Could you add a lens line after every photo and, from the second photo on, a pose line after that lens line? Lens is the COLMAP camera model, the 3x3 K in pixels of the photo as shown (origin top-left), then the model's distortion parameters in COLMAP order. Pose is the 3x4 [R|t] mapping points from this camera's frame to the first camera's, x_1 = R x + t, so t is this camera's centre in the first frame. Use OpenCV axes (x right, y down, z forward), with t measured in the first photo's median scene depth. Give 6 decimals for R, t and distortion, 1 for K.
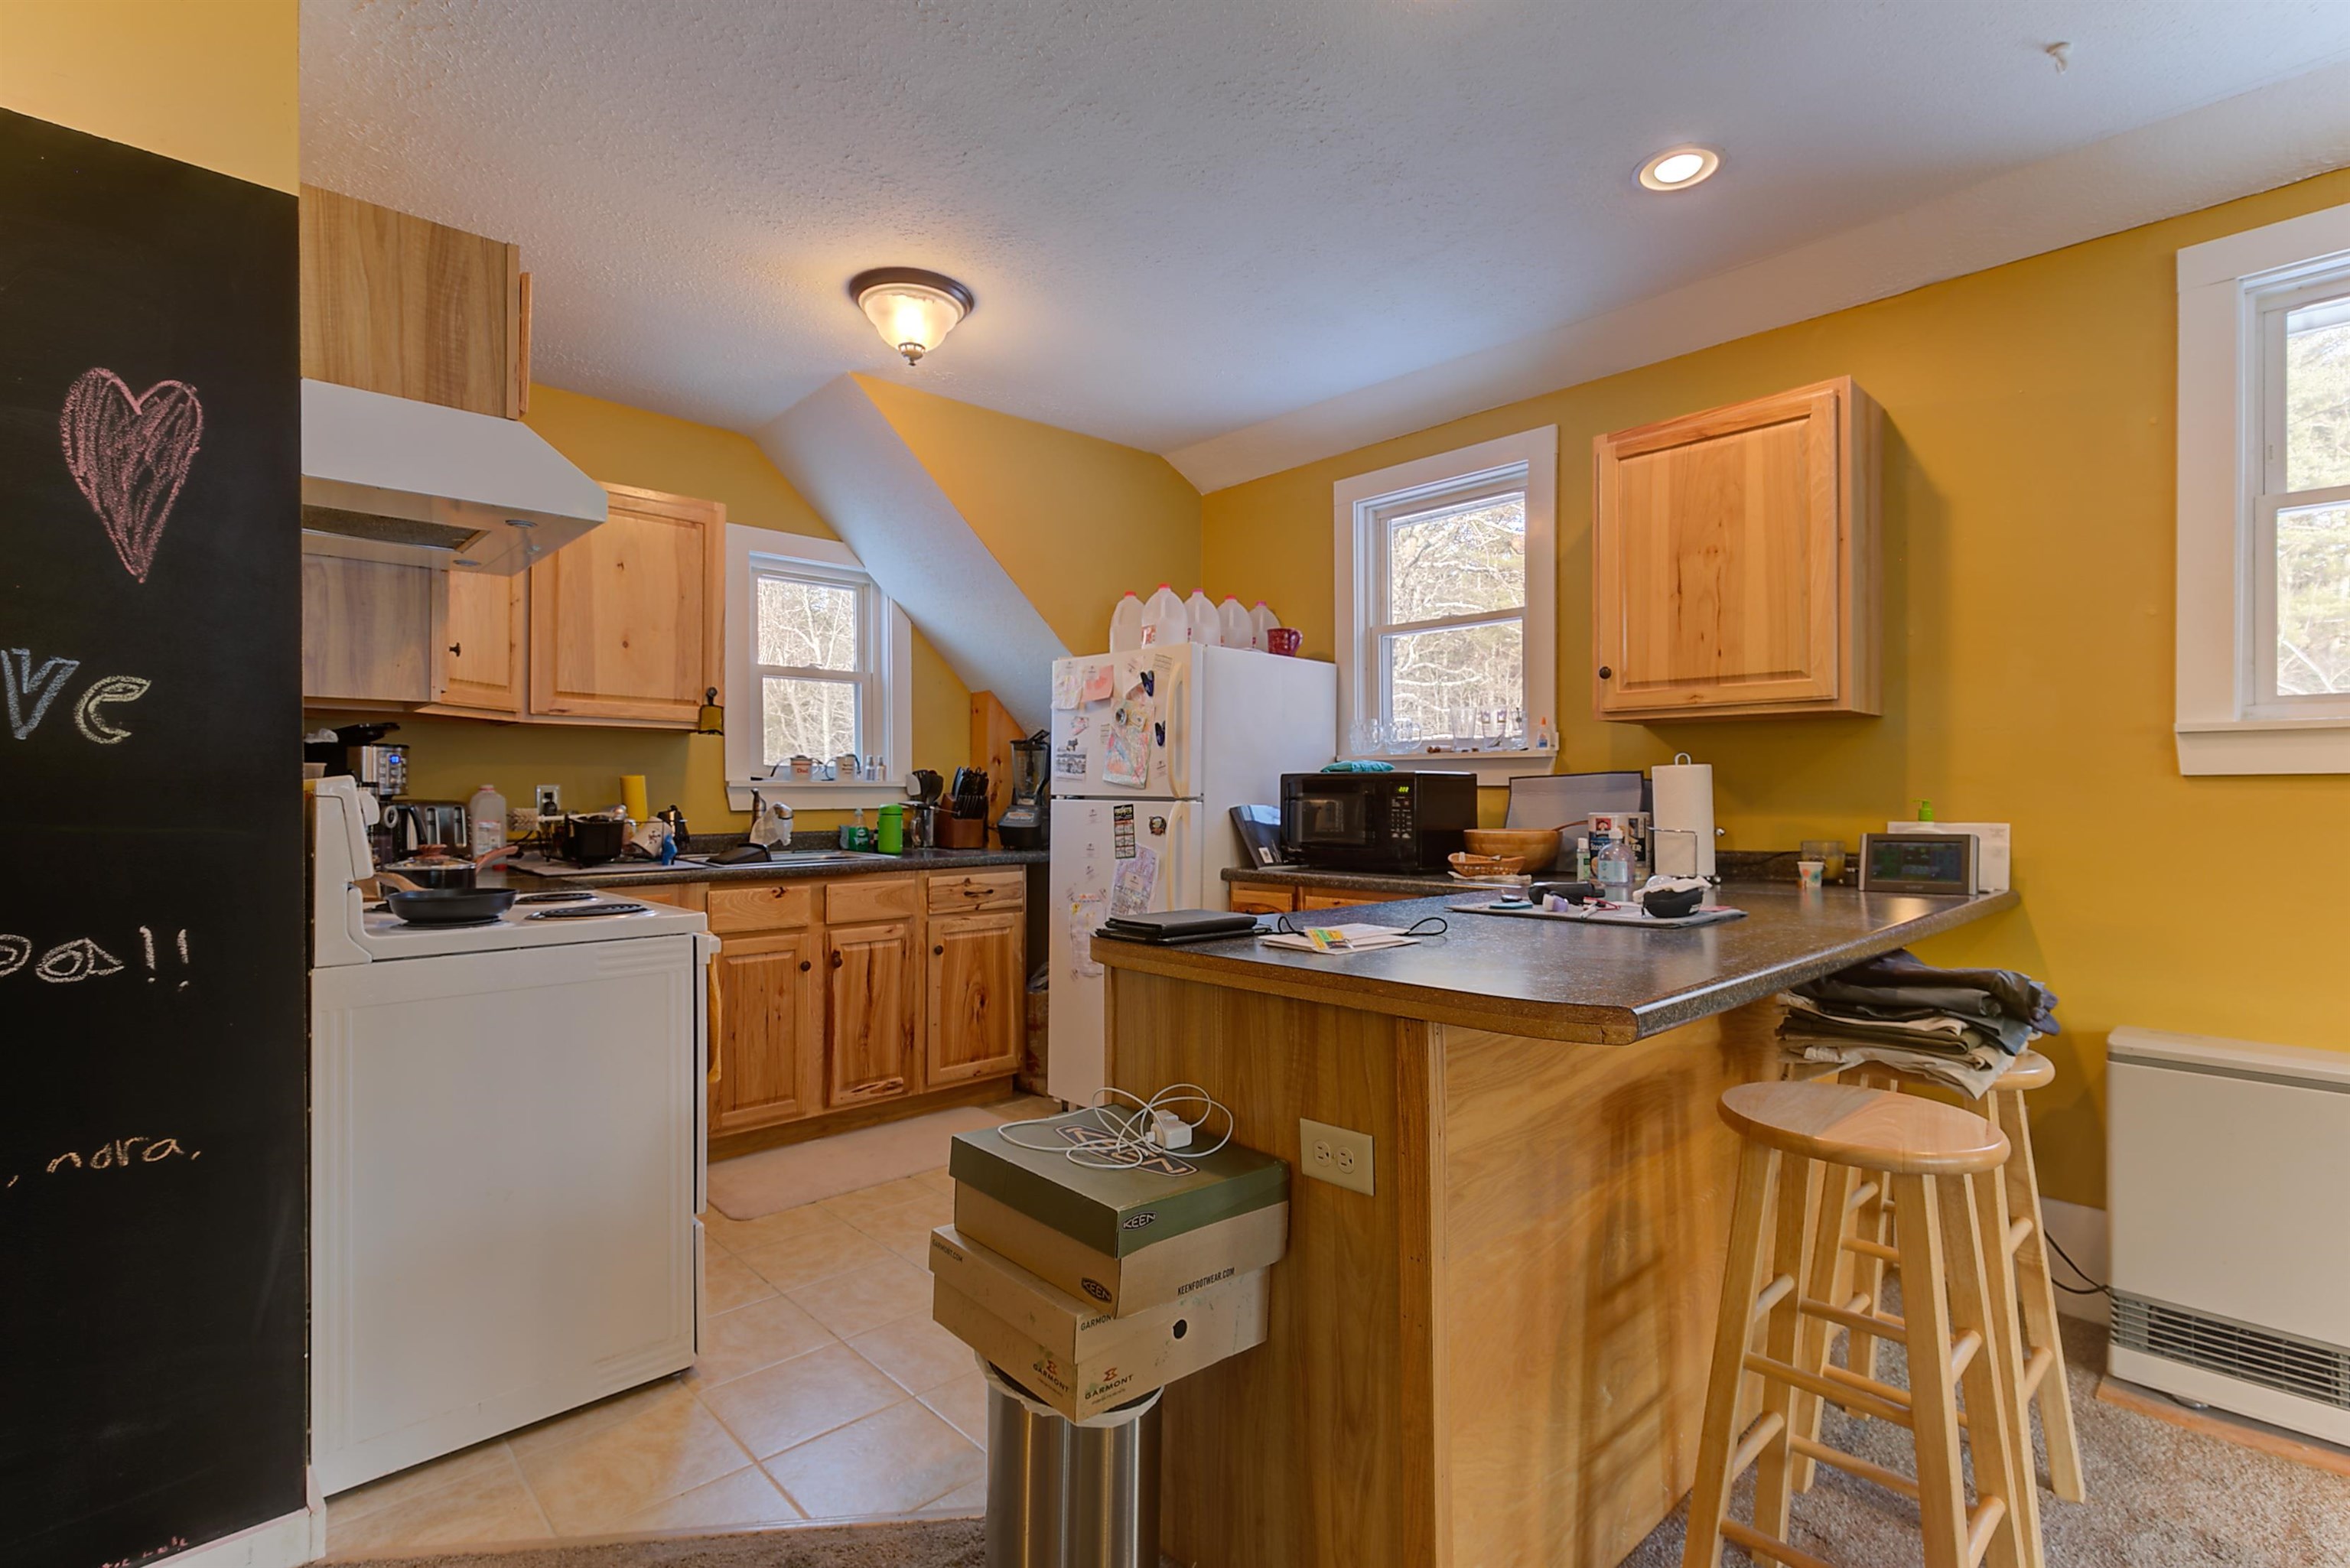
lens RADIAL K [[1081.0, 0, 1172.3], [0, 1081.0, 782.0], [0, 0, 1]] dist [-0.001940, 0.000726]
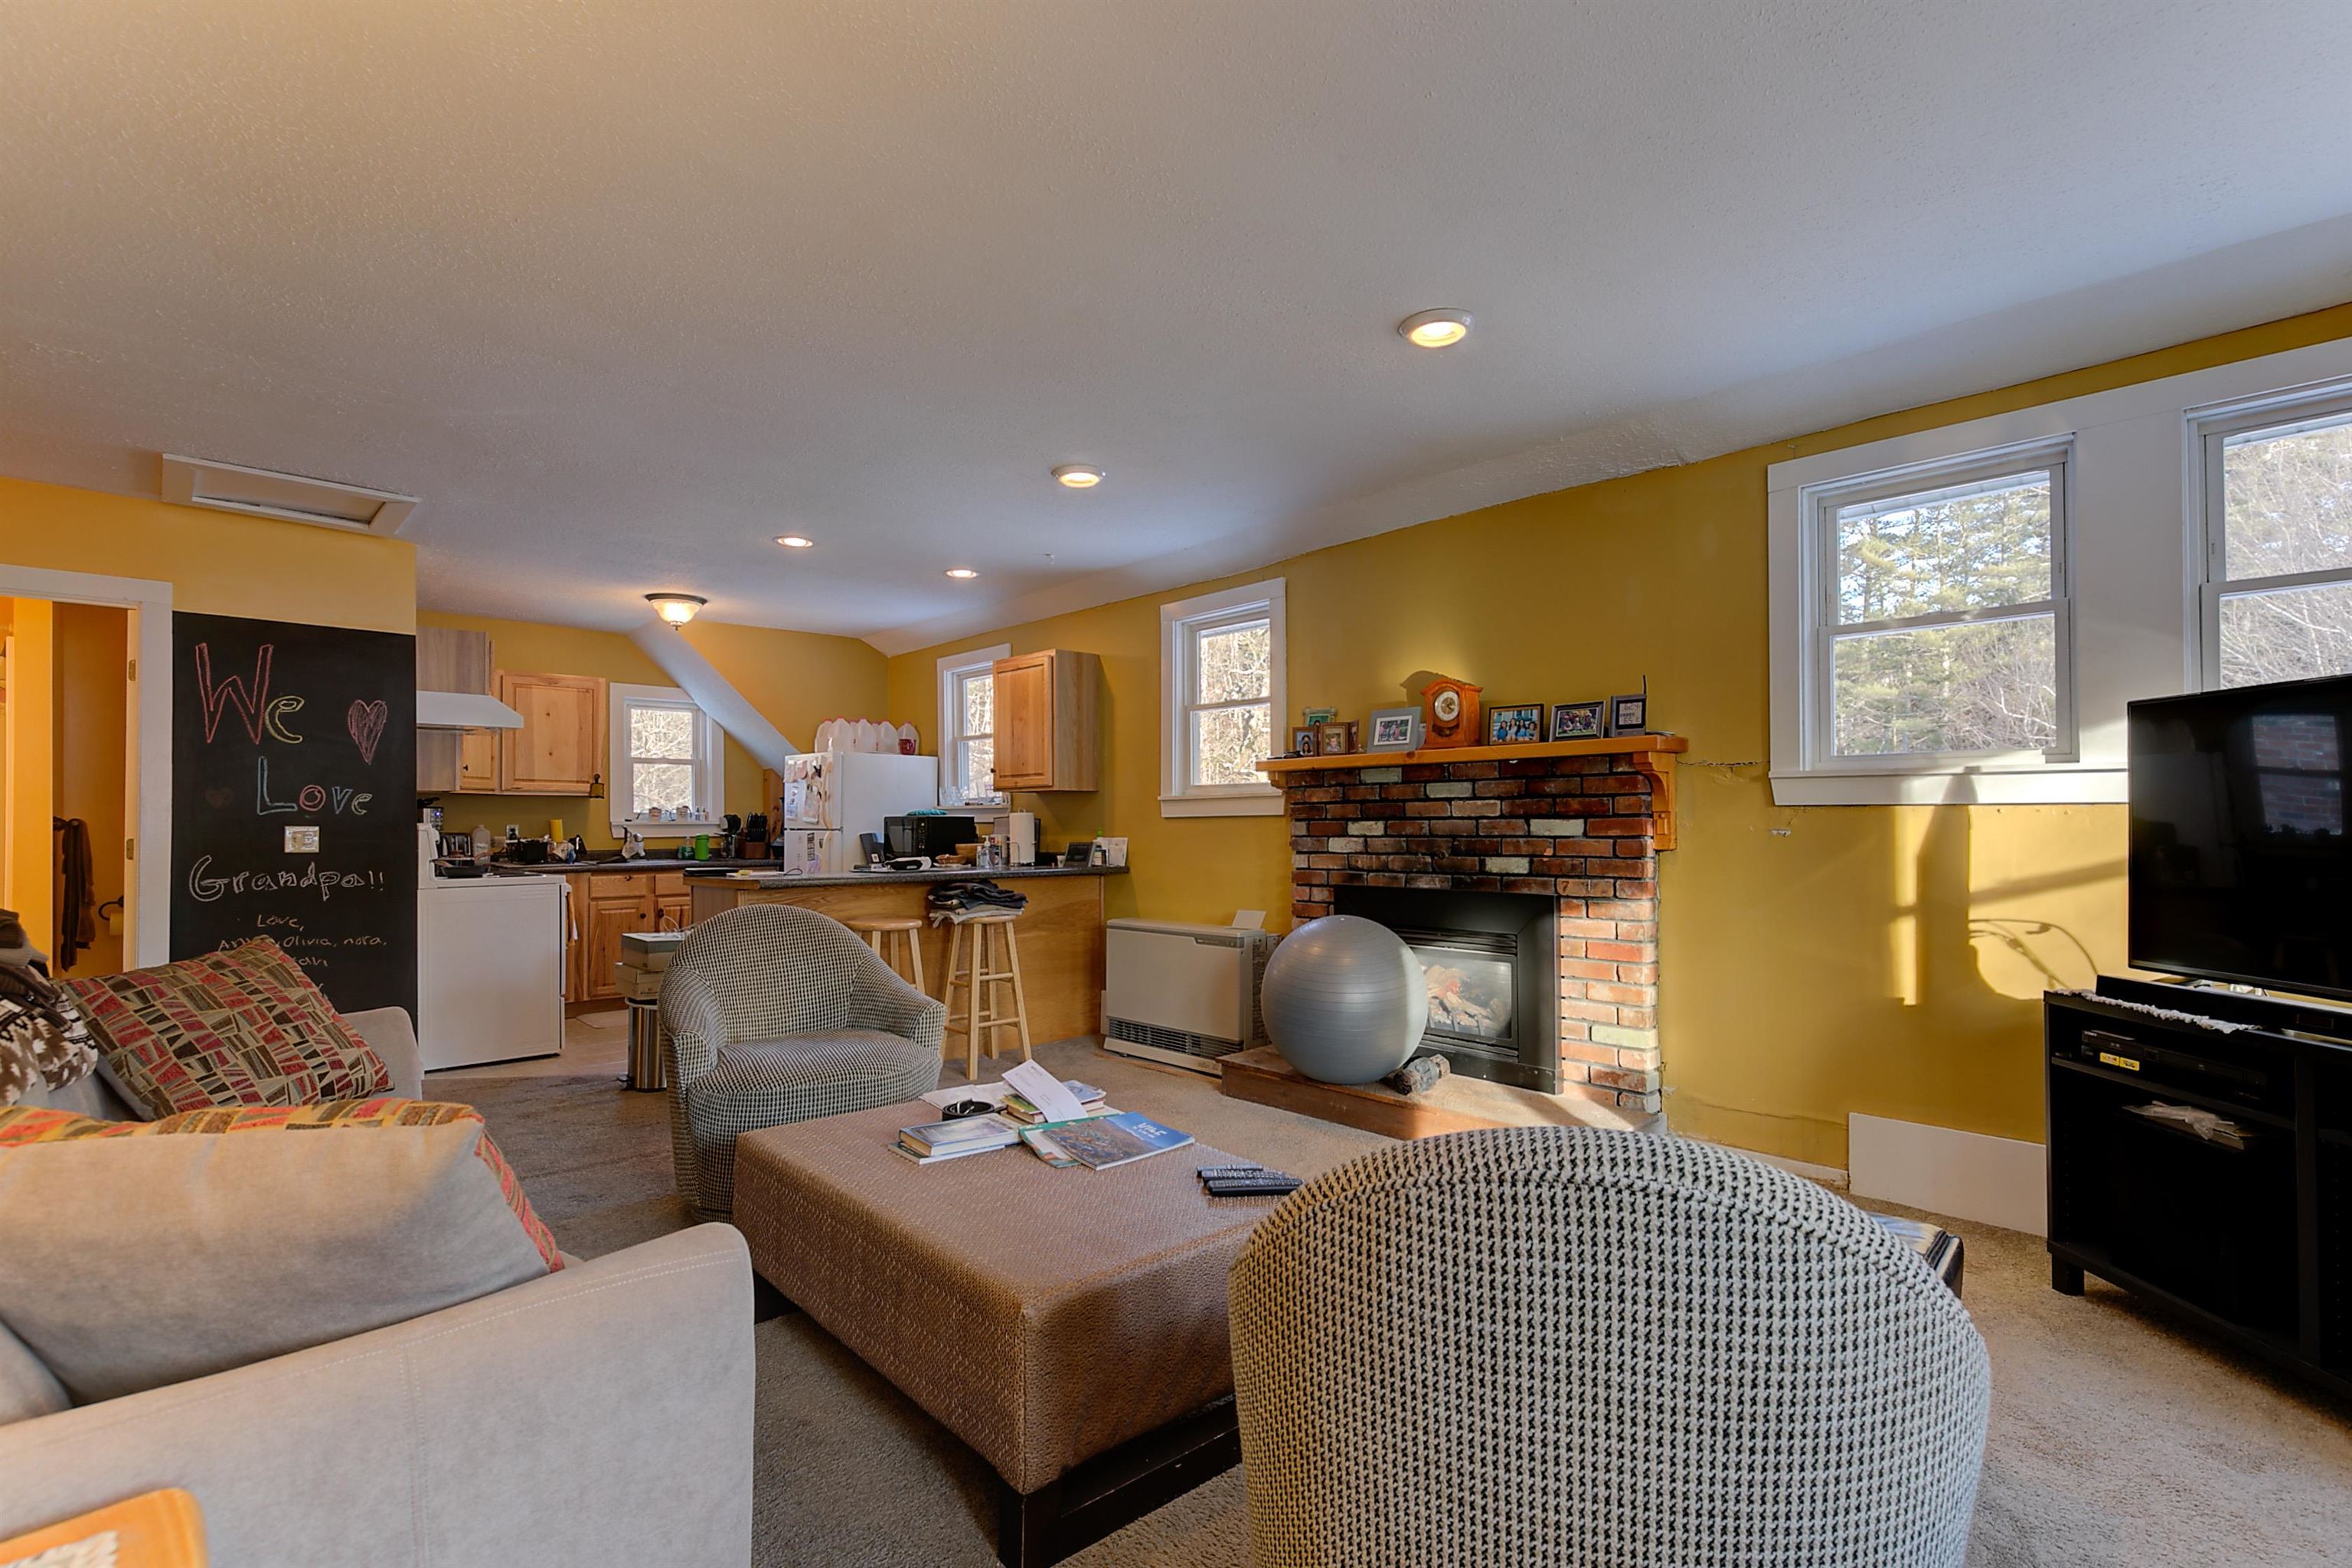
lens RADIAL K [[1082.0, 0, 1179.5], [0, 1082.0, 802.7], [0, 0, 1]] dist [-0.001940, 0.000726]
pose [[0.999979, -0.006468, 0.001065, 0.618465], [0.006479, 0.999920, -0.010854, -0.008137], [-0.000994, 0.010860, 0.999941, -0.944733]]
